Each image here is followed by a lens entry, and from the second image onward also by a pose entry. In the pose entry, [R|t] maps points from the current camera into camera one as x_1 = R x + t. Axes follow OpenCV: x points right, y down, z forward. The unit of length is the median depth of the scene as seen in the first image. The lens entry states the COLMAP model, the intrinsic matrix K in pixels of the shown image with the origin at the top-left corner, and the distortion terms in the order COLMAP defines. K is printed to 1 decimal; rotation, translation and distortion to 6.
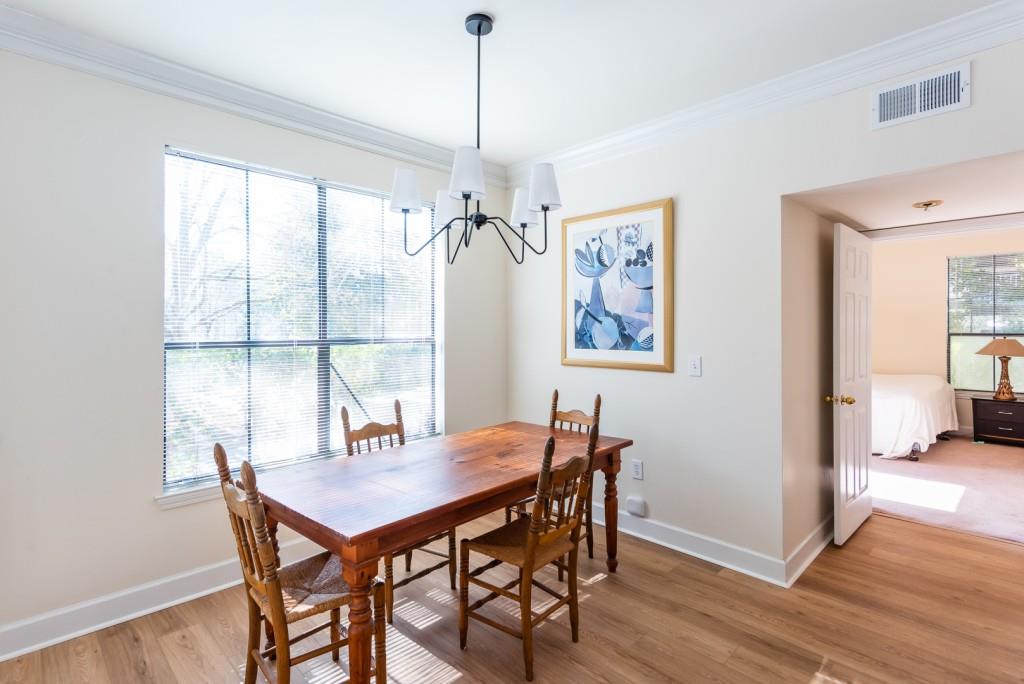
lens RADIAL K [[496.0, 0, 509.9], [0, 496.0, 329.7], [0, 0, 1]] dist [0.001277, -0.000185]
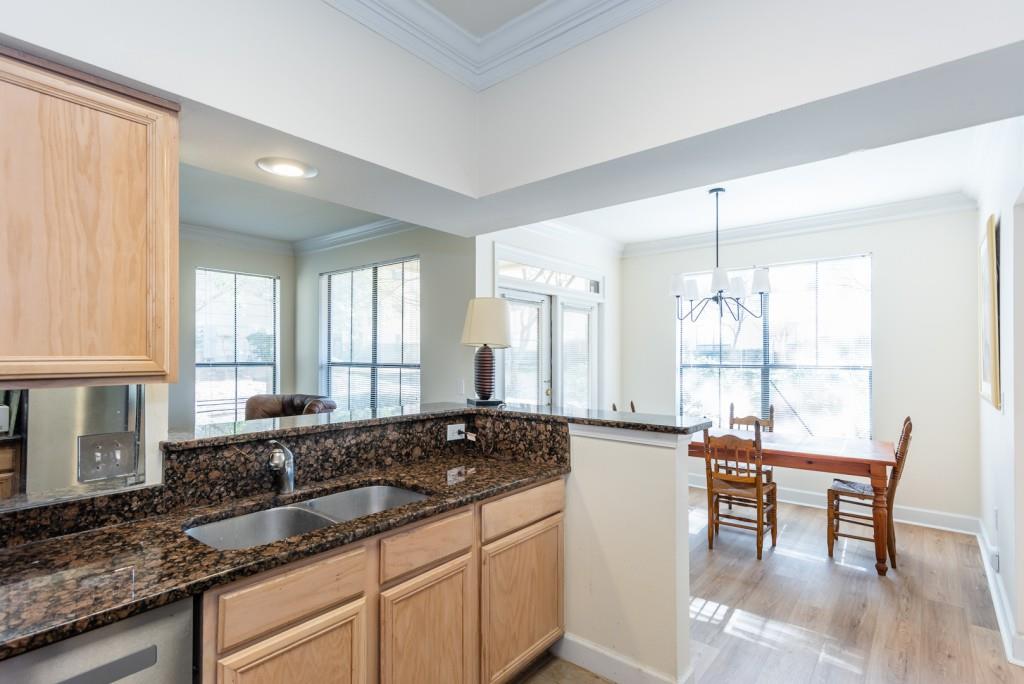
lens RADIAL K [[500.9, 0, 509.4], [0, 500.9, 354.7], [0, 0, 1]] dist [0.017766, 0.000154]
pose [[0.103435, -0.000394, -0.994636, 1.130270], [0.000190, 1.000000, -0.000377, -0.011620], [0.994636, -0.000150, 0.103435, 0.034122]]
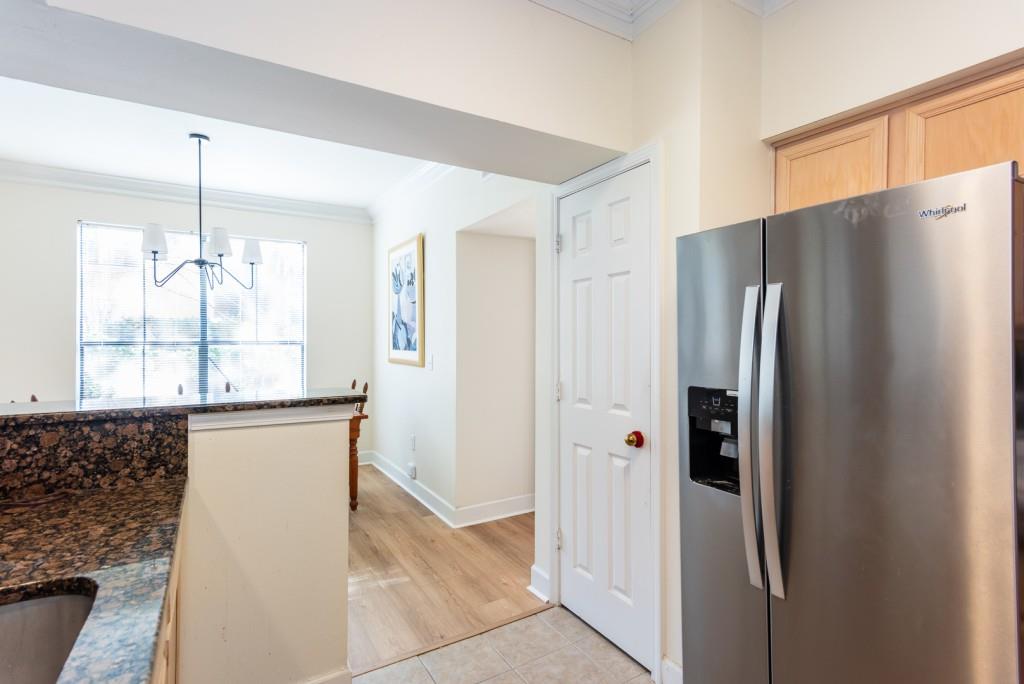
lens RADIAL K [[496.0, 0, 512.0], [0, 496.0, 342.0], [0, 0, 1]] dist [0.015652, -0.000084]
pose [[0.973265, 0.004233, -0.229645, 0.845720], [-0.002863, 0.999976, 0.006298, 0.010775], [0.229666, -0.005472, 0.973254, -0.213108]]
